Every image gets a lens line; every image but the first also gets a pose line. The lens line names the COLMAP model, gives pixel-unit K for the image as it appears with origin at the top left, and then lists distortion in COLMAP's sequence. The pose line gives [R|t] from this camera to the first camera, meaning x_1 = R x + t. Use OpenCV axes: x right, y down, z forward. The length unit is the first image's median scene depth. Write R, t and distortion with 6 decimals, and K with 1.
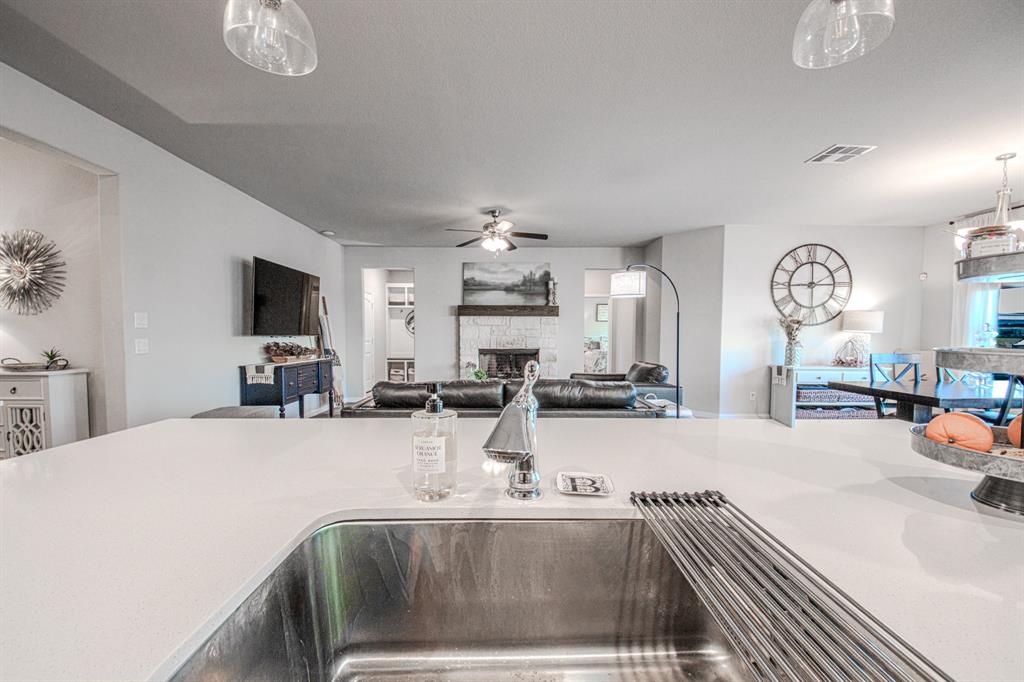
lens RADIAL K [[388.1, 0, 514.9], [0, 388.1, 353.5], [0, 0, 1]] dist [0.024711, -0.017782]
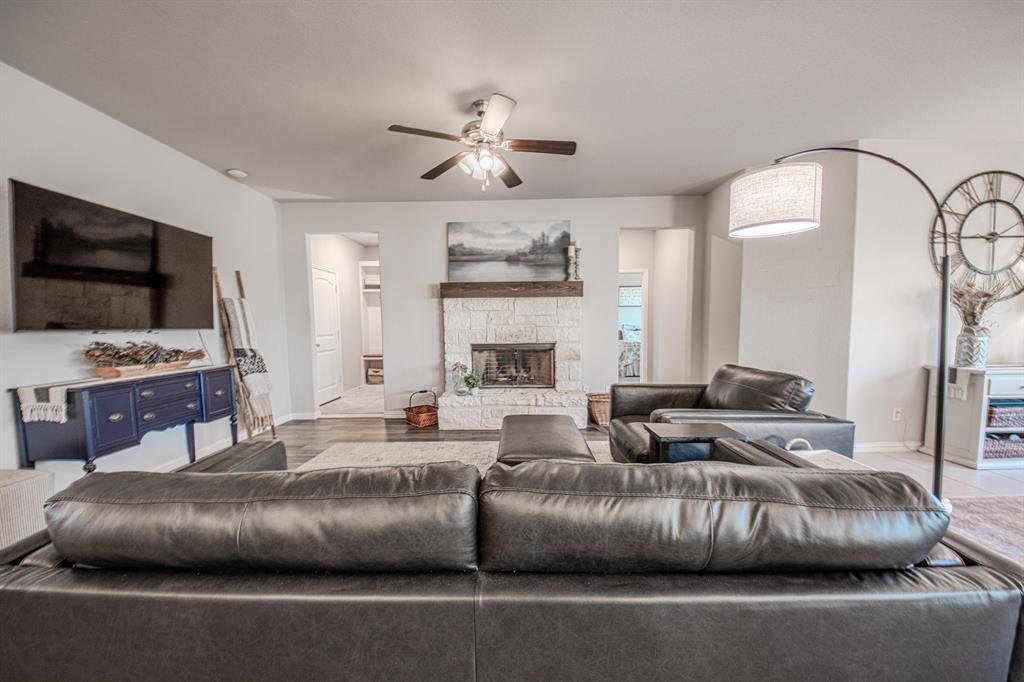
lens RADIAL K [[388.1, 0, 514.9], [0, 388.1, 353.5], [0, 0, 1]] dist [0.024711, -0.017782]
pose [[0.999702, -0.013015, -0.020646, 0.002269], [0.013560, 0.999558, 0.026465, -0.012277], [0.020293, -0.026737, 0.999436, 0.290999]]
